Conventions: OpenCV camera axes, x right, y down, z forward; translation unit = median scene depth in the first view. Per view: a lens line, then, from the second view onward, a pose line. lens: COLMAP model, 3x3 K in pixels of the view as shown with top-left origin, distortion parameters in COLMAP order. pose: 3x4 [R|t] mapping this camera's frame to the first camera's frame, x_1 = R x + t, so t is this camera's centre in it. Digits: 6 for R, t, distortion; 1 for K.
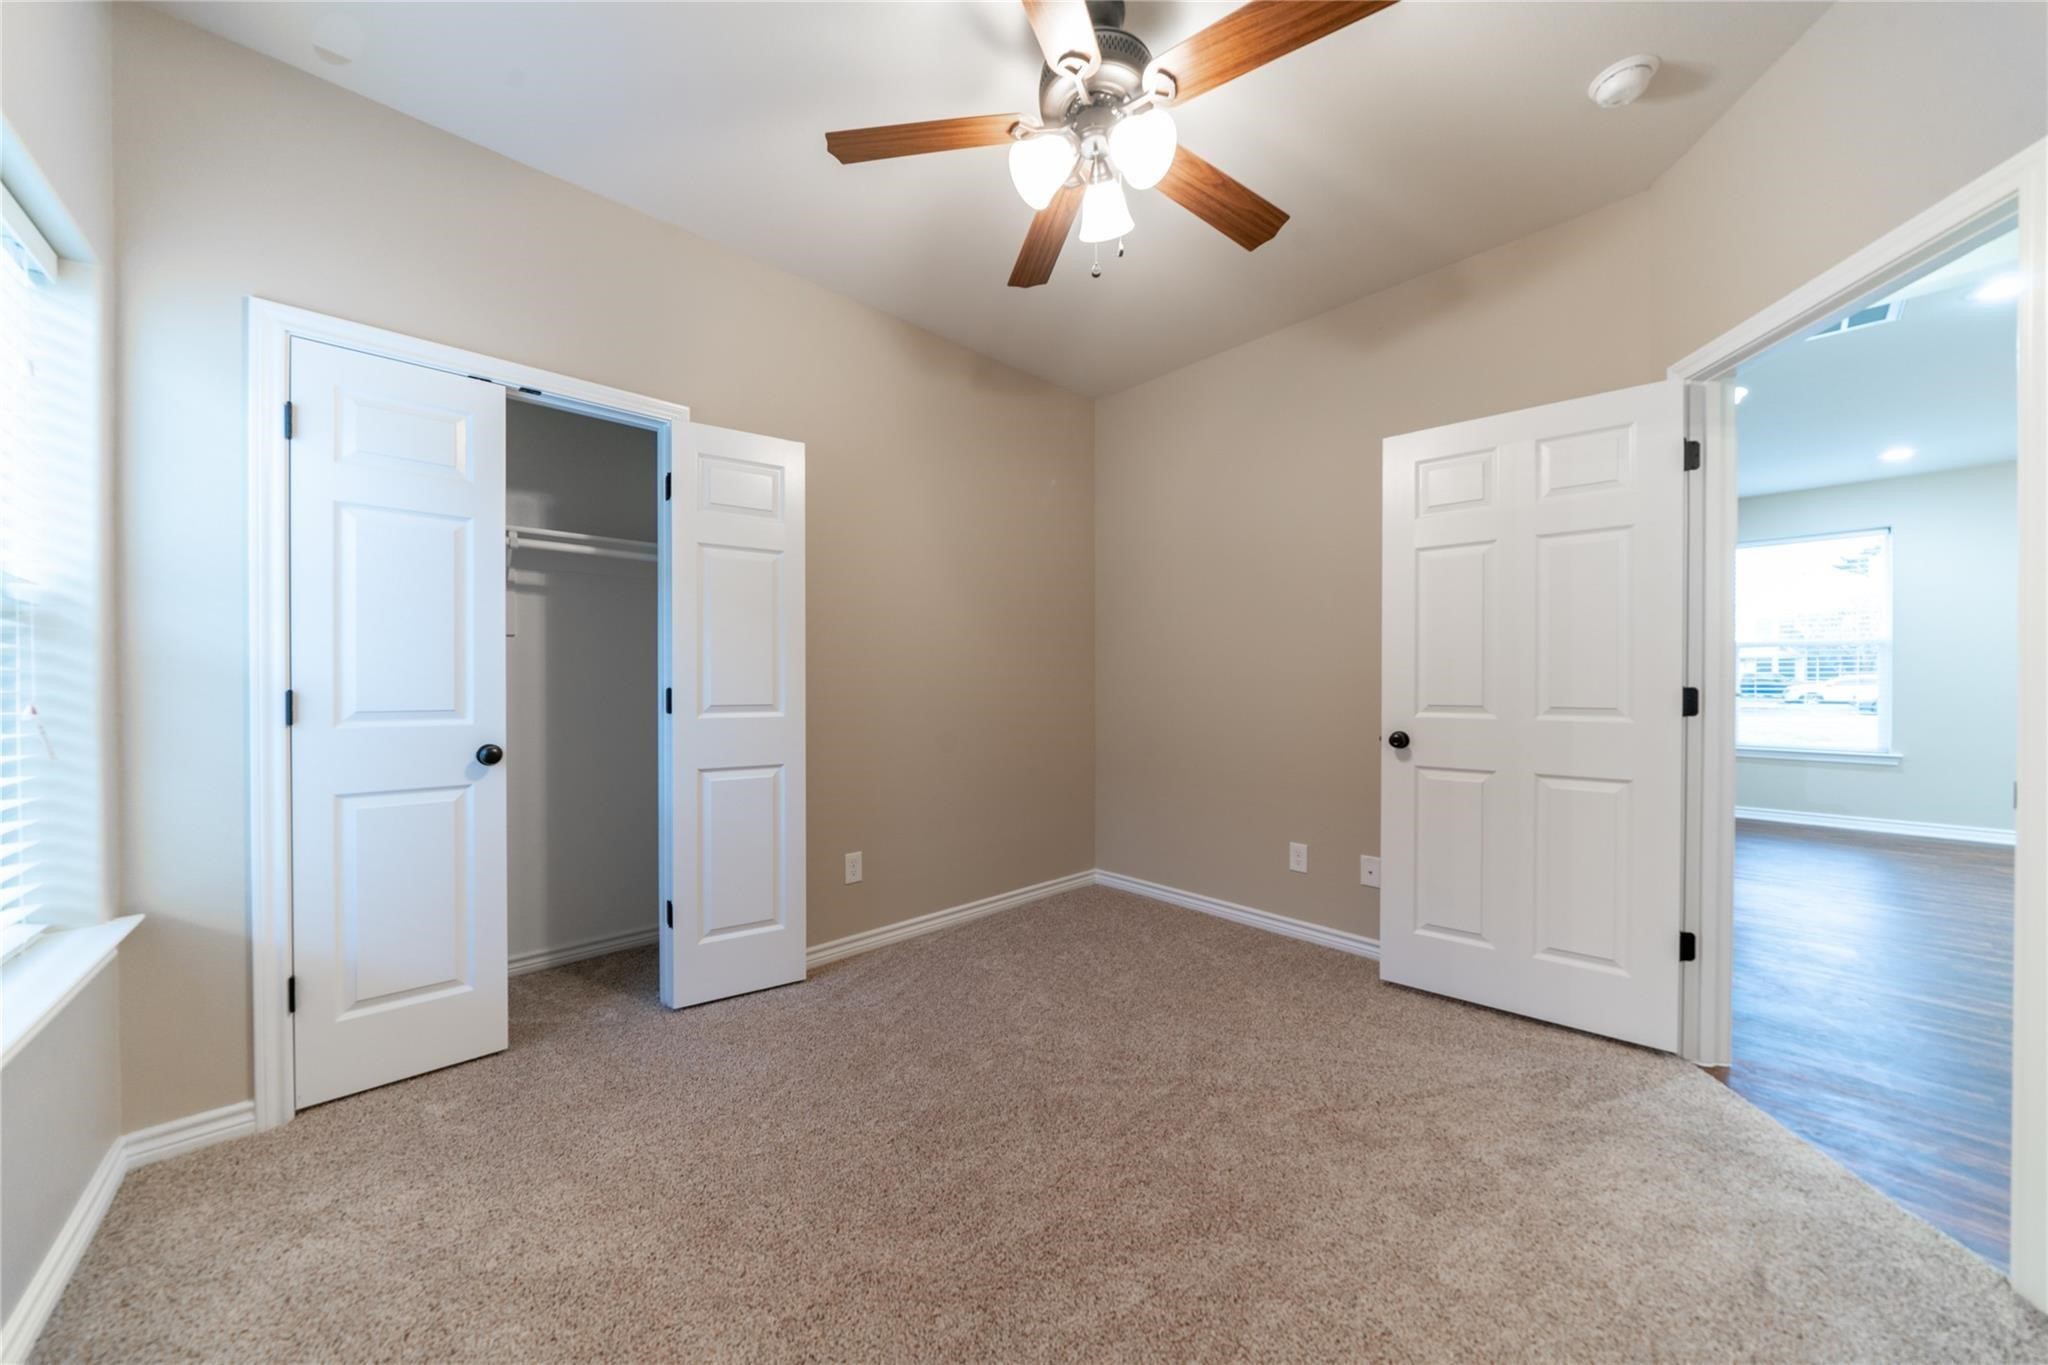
lens RADIAL K [[694.1, 0, 1022.6], [0, 694.1, 684.6], [0, 0, 1]] dist [-0.008147, 0.001015]
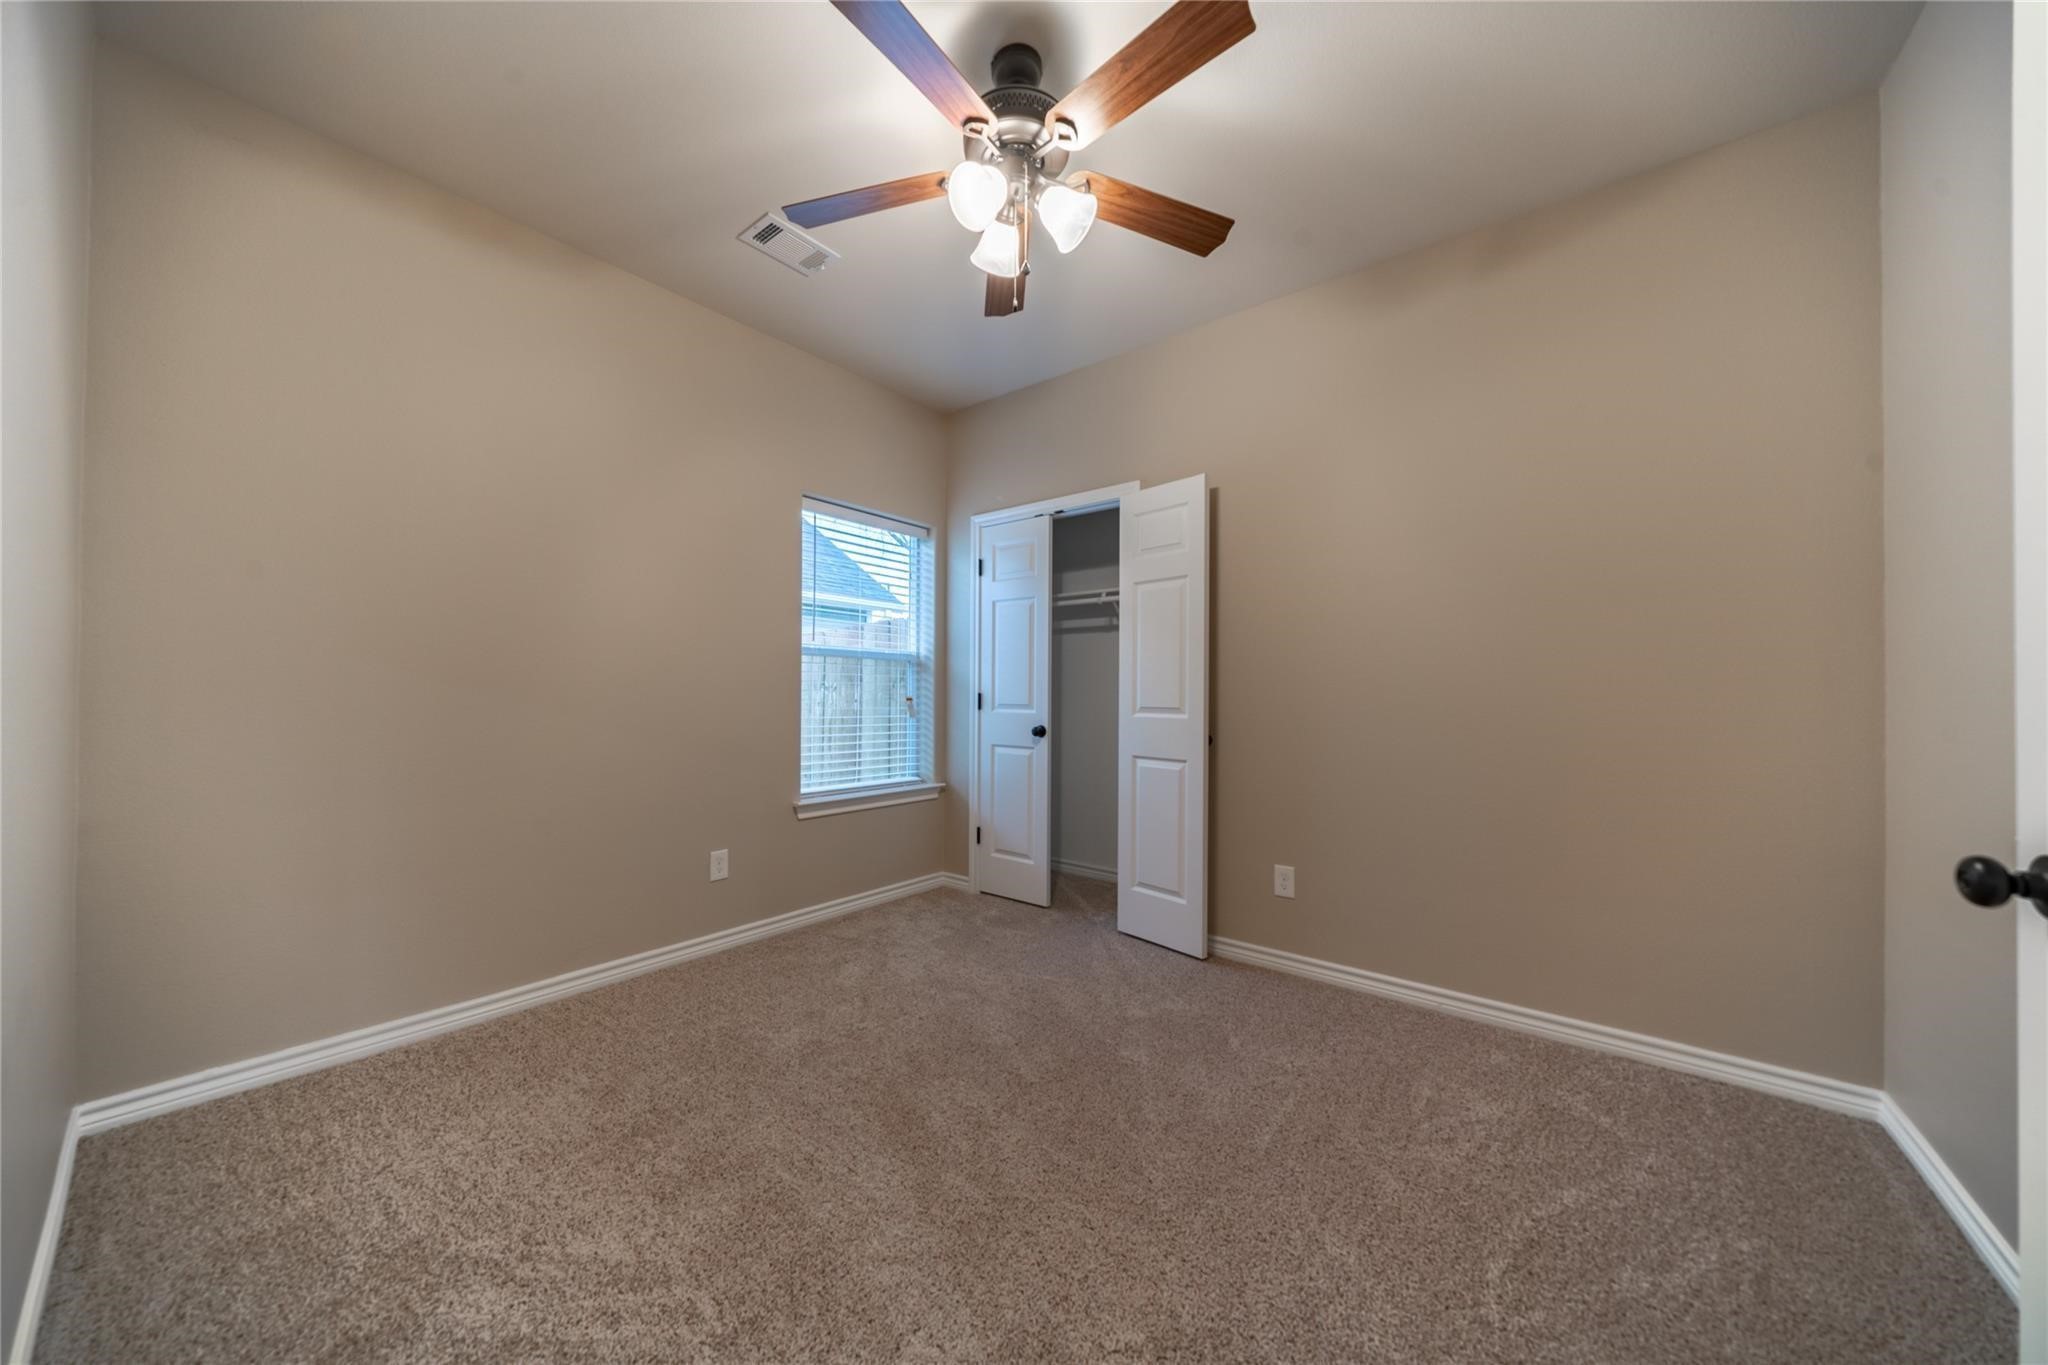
lens RADIAL K [[694.1, 0, 1023.9], [0, 694.1, 694.3], [0, 0, 1]] dist [-0.008147, 0.001015]
pose [[0.137969, -0.002144, -0.990434, 0.940996], [-0.011569, 0.999926, -0.003776, 0.016703], [0.990369, 0.011980, 0.137934, 0.719682]]
